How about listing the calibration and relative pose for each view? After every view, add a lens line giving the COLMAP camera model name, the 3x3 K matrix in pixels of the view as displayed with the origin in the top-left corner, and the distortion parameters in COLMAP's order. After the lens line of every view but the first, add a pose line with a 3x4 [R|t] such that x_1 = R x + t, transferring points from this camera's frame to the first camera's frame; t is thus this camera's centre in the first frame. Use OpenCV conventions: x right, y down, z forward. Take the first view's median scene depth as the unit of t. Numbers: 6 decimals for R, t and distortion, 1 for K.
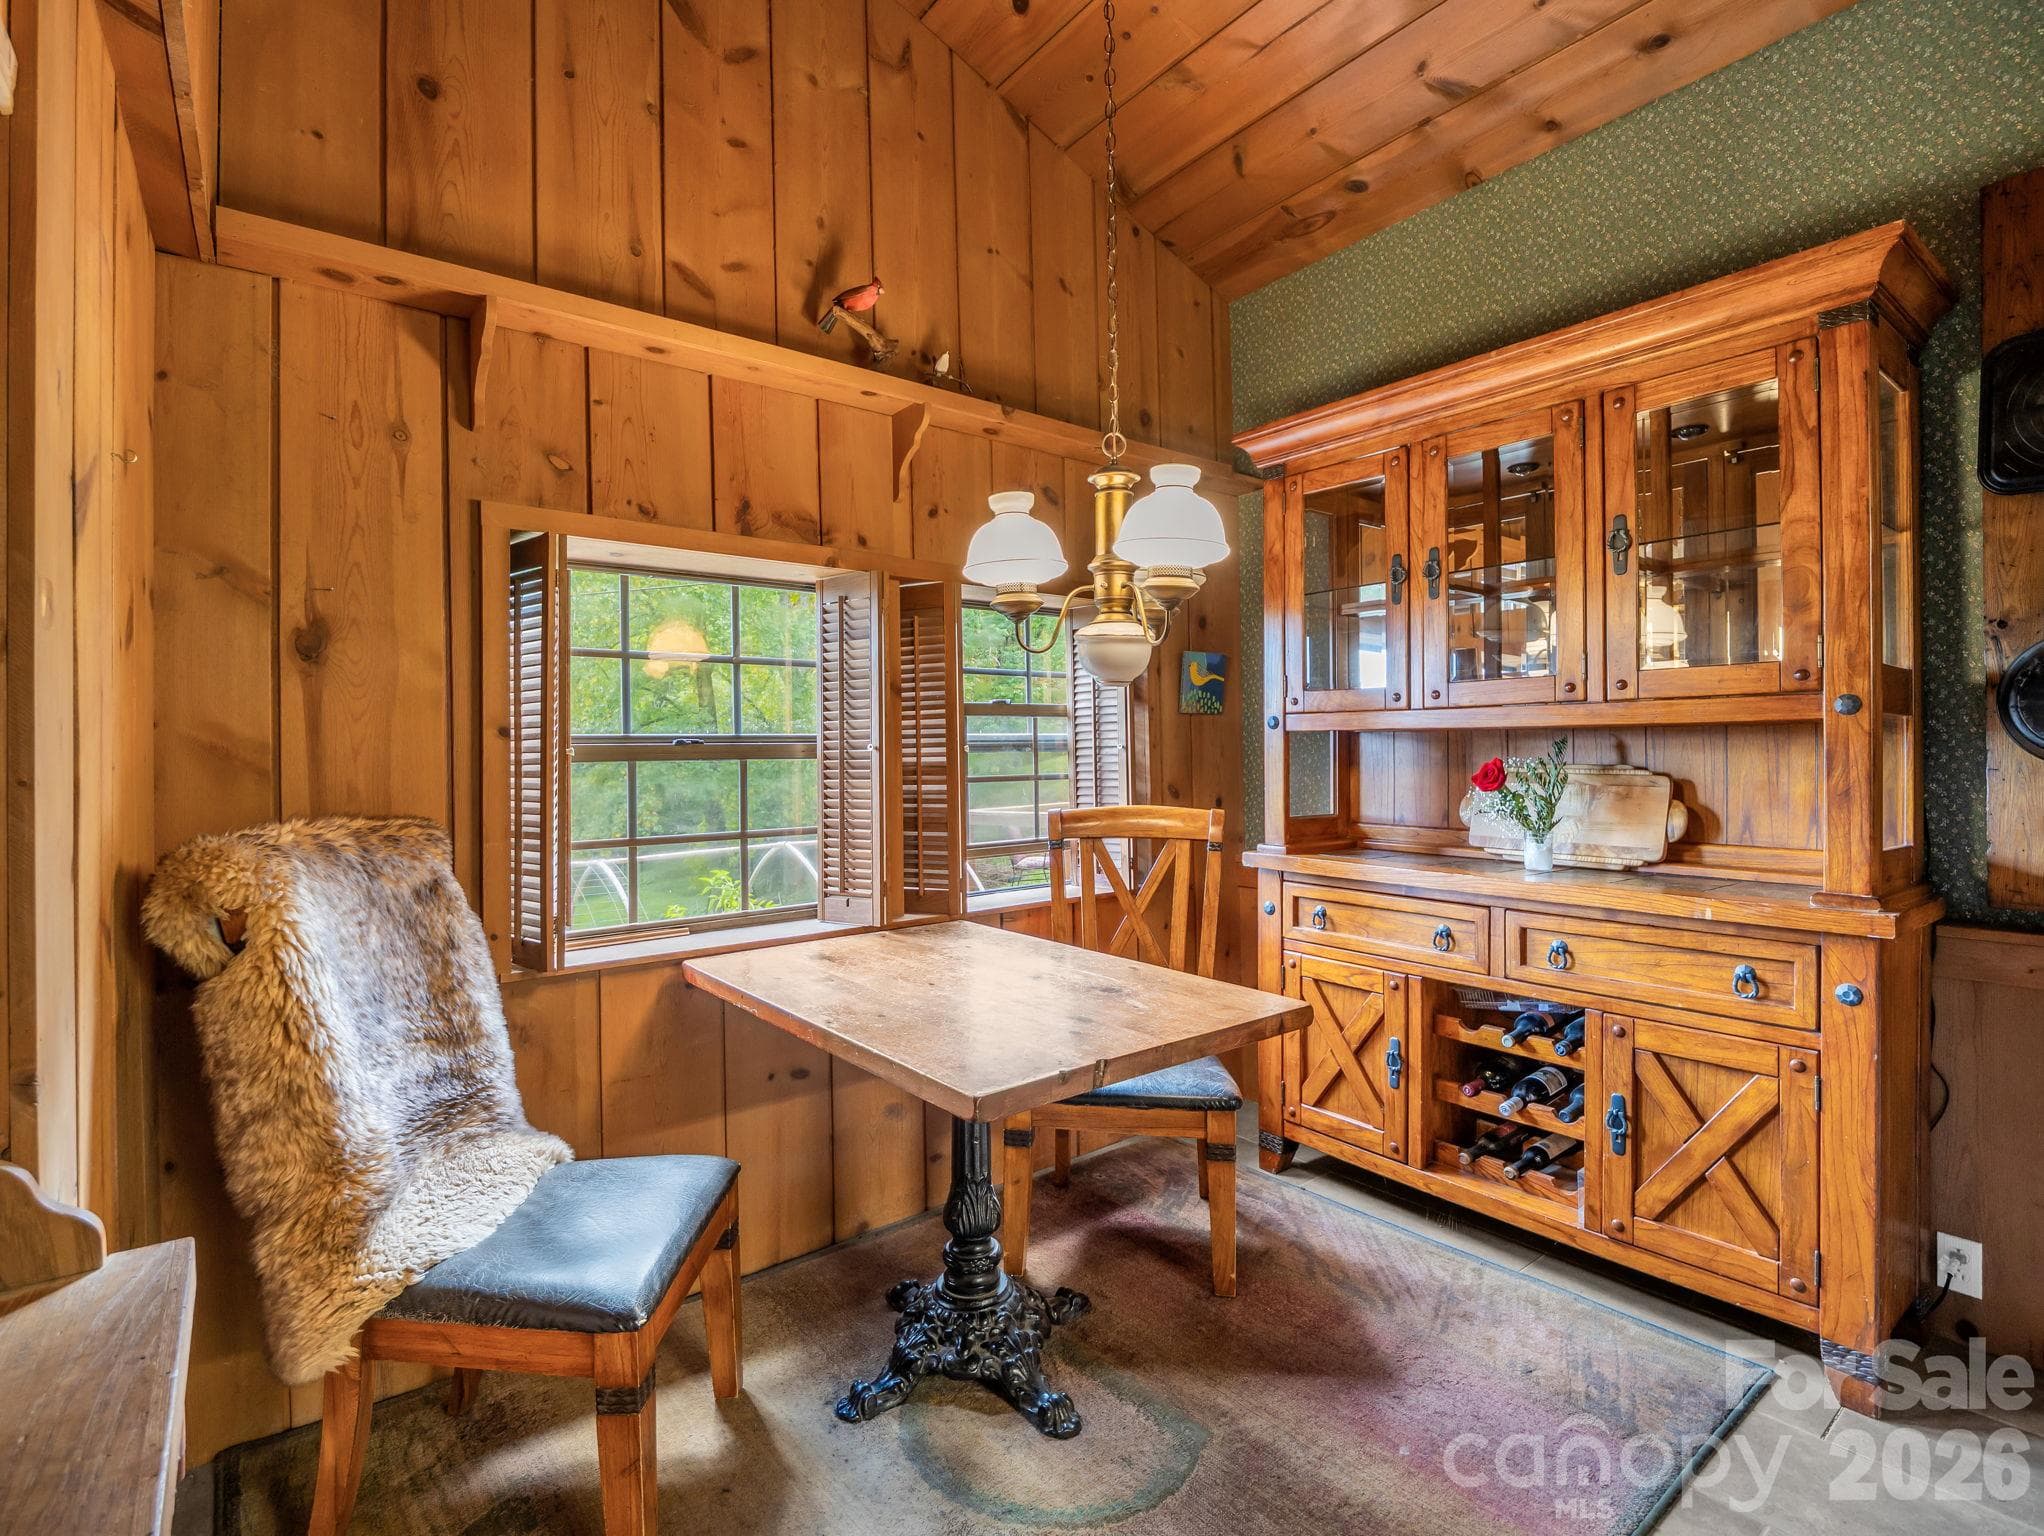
lens RADIAL K [[1002.3, 0, 1017.5], [0, 1002.3, 751.6], [0, 0, 1]] dist [-0.017908, -0.001420]
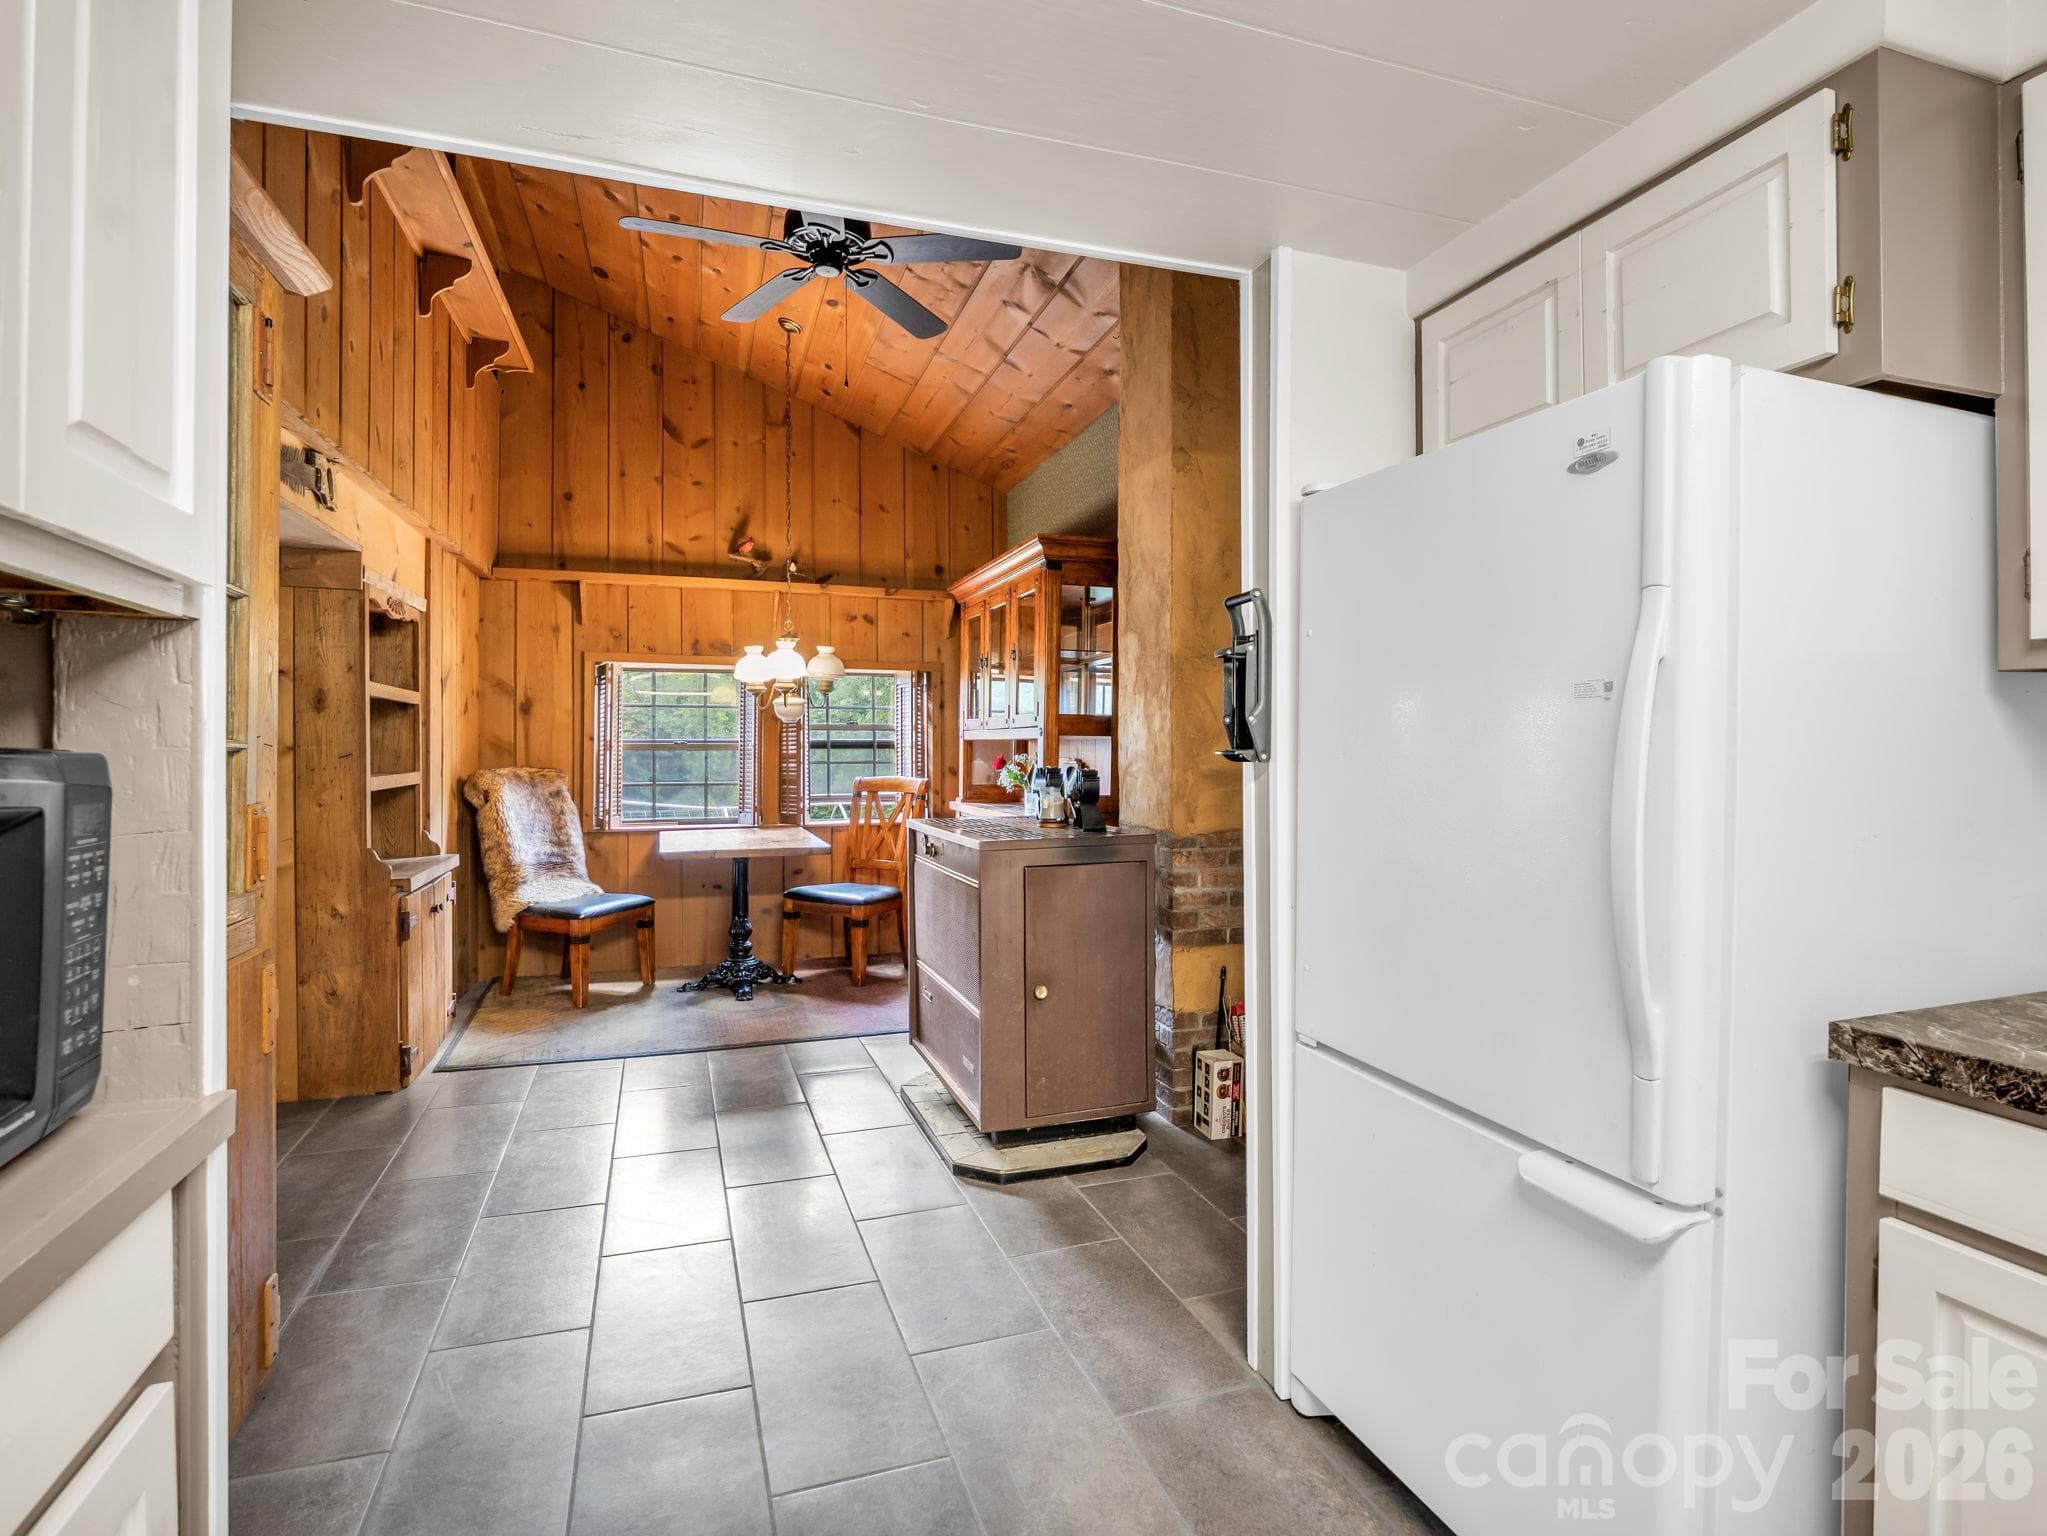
lens RADIAL K [[1003.8, 0, 1027.8], [0, 1003.8, 768.1], [0, 0, 1]] dist [-0.017908, -0.001420]
pose [[0.948306, 0.016148, -0.316945, 1.465299], [-0.011373, 0.999792, 0.016908, 0.000591], [0.317152, -0.012429, 0.948293, -1.187006]]
